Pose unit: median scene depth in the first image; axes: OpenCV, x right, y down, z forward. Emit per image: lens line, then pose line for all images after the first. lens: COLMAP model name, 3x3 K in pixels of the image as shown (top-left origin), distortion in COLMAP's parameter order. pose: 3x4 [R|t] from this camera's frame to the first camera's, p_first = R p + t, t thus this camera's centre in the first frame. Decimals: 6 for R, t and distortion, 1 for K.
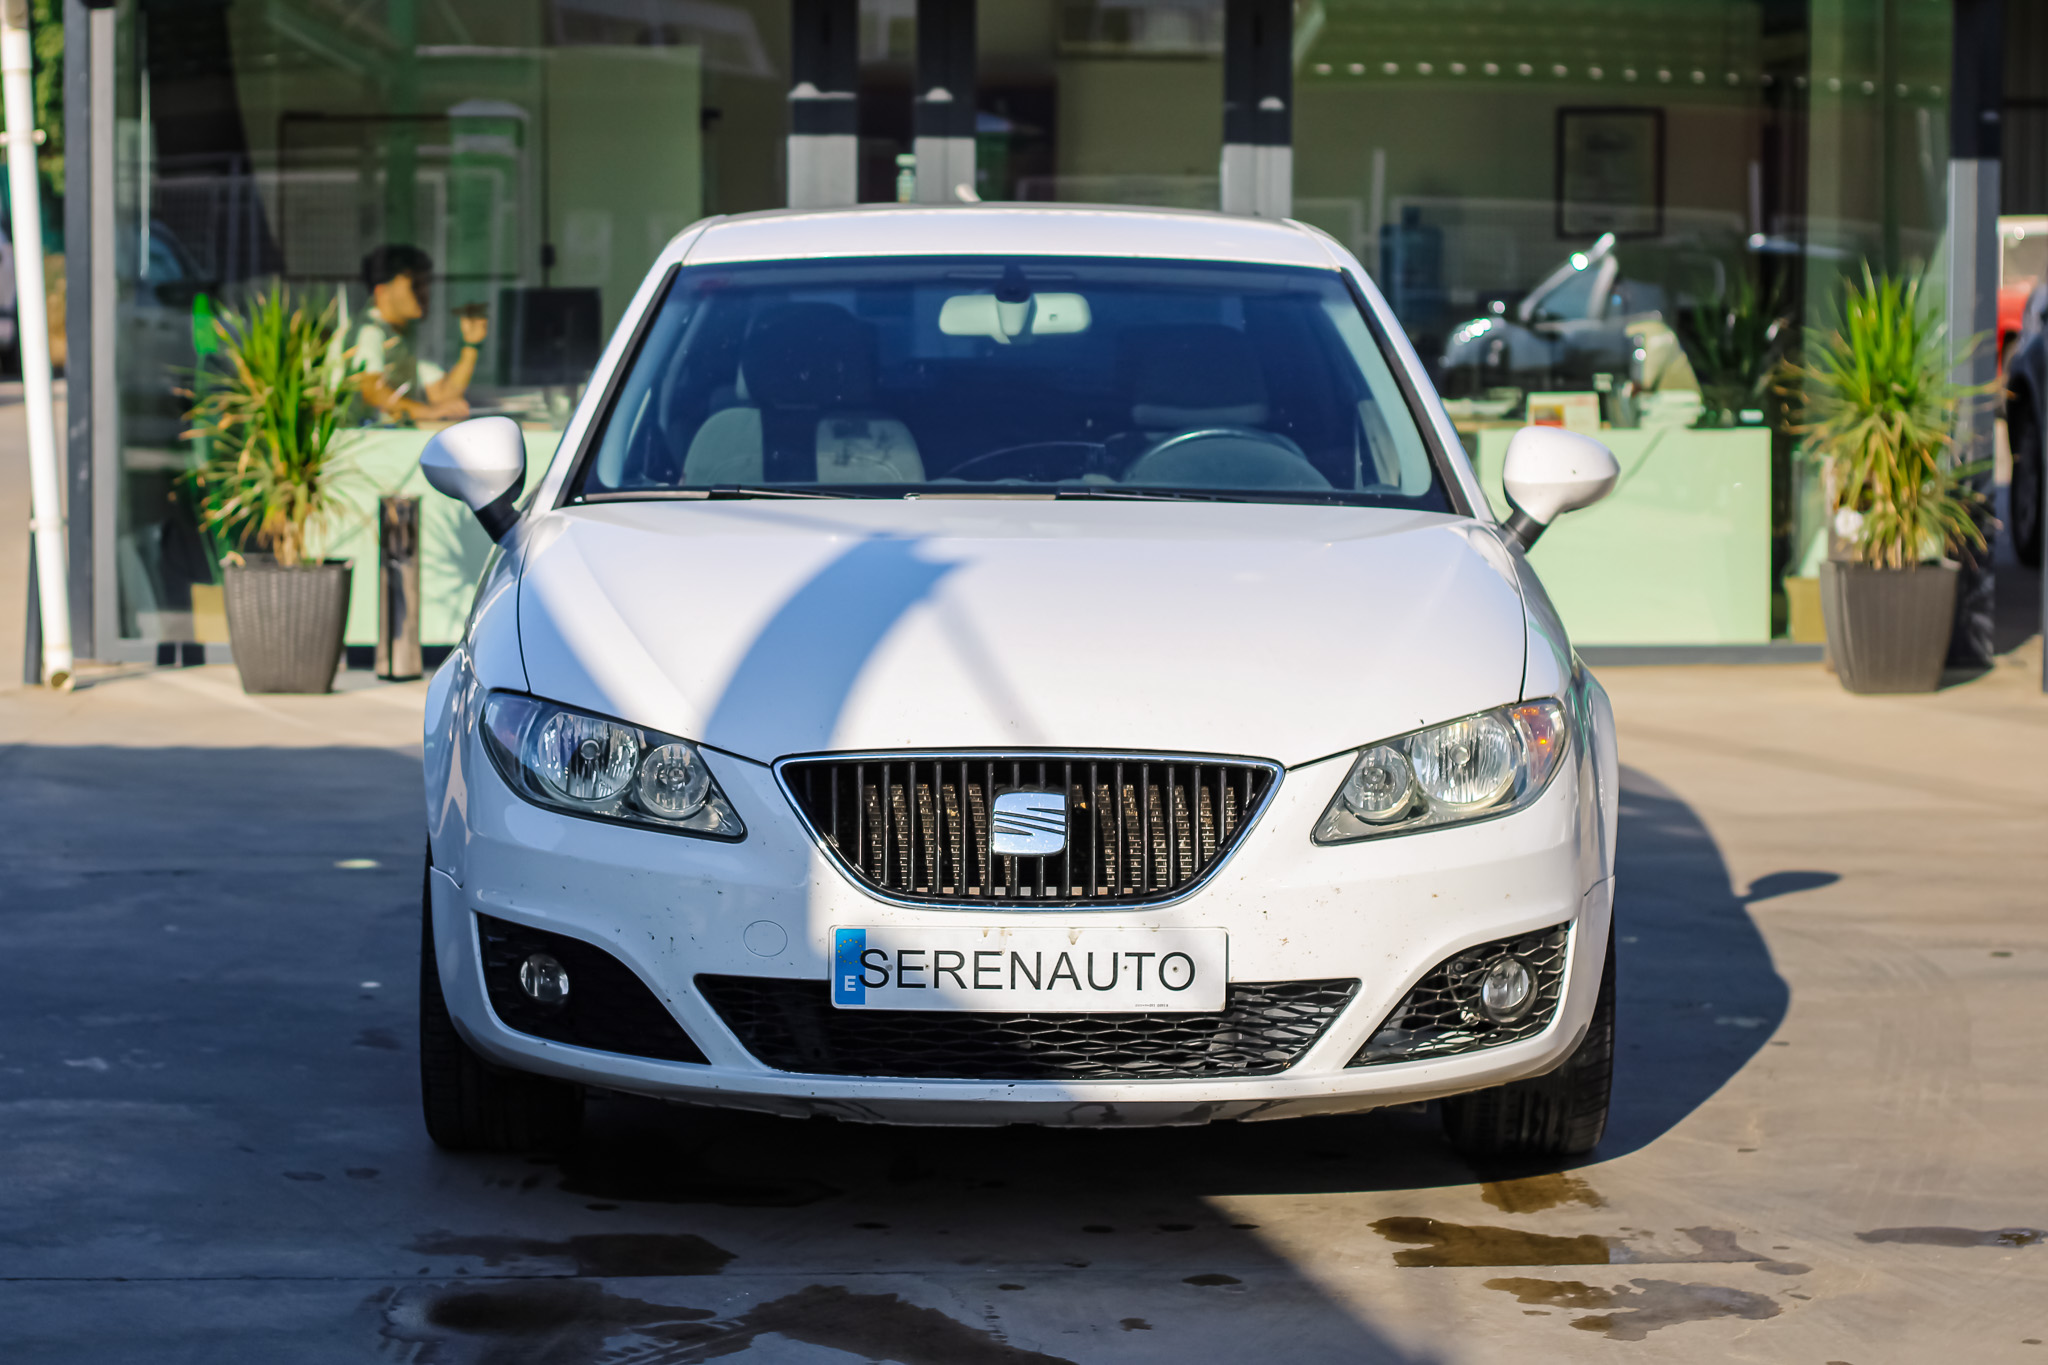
lens RADIAL K [[4886.6, 0, 1024.1], [0, 4886.6, 680.6], [0, 0, 1]] dist [0.415057, 0.000000]
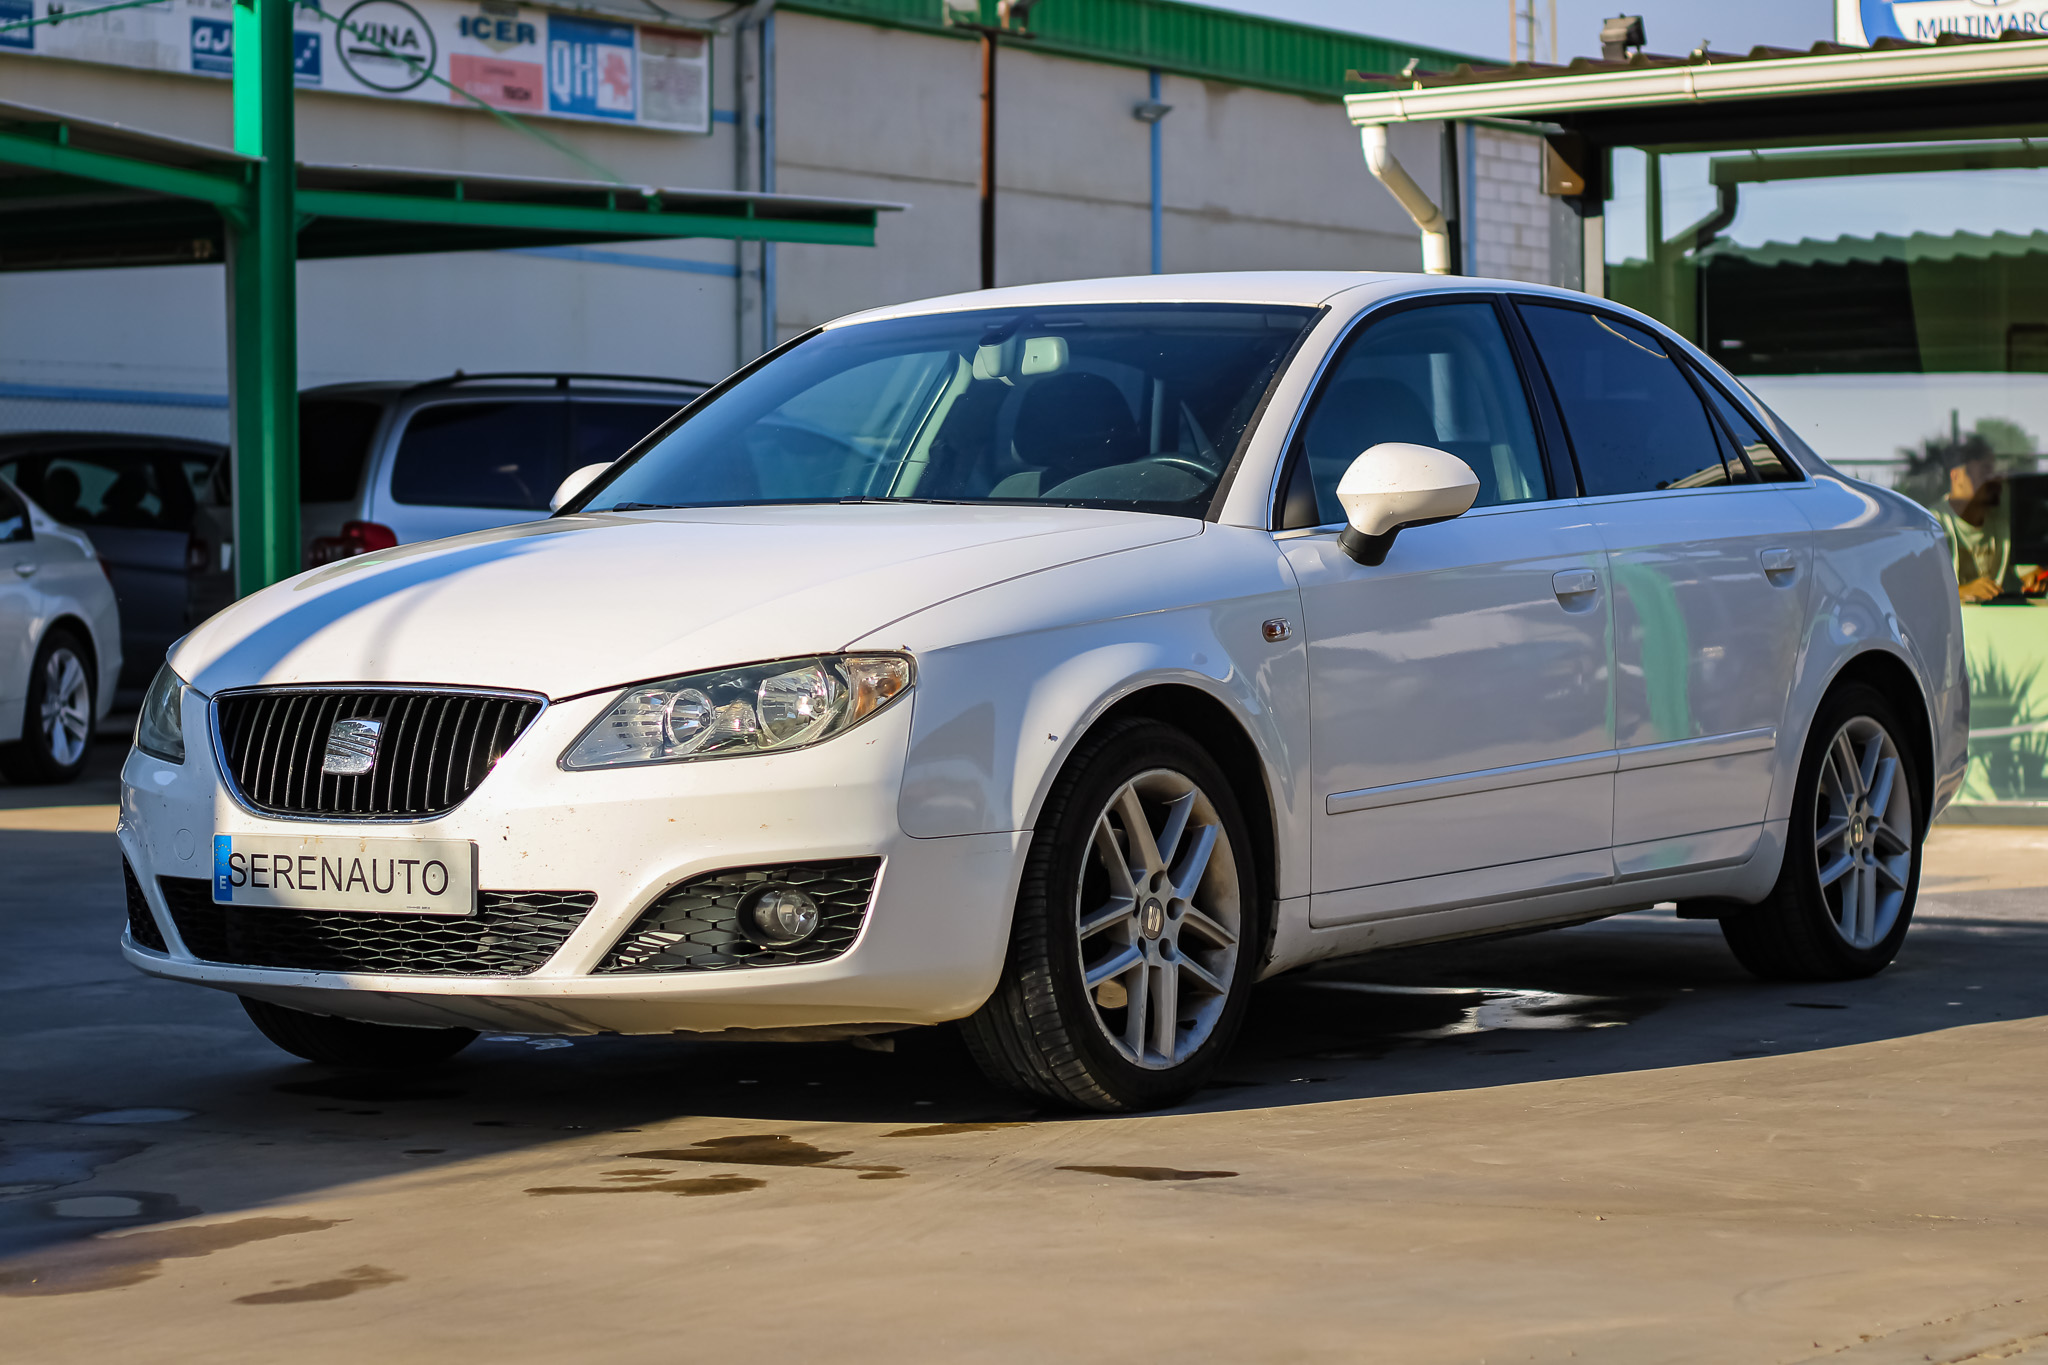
lens RADIAL K [[4886.6, 0, 1024.2], [0, 4886.6, 684.0], [0, 0, 1]] dist [0.415057, 0.000000]
pose [[0.796308, -0.003696, -0.604881, 0.823644], [-0.038306, 0.997666, -0.056526, 0.073672], [0.603678, 0.068183, 0.794307, 0.179201]]
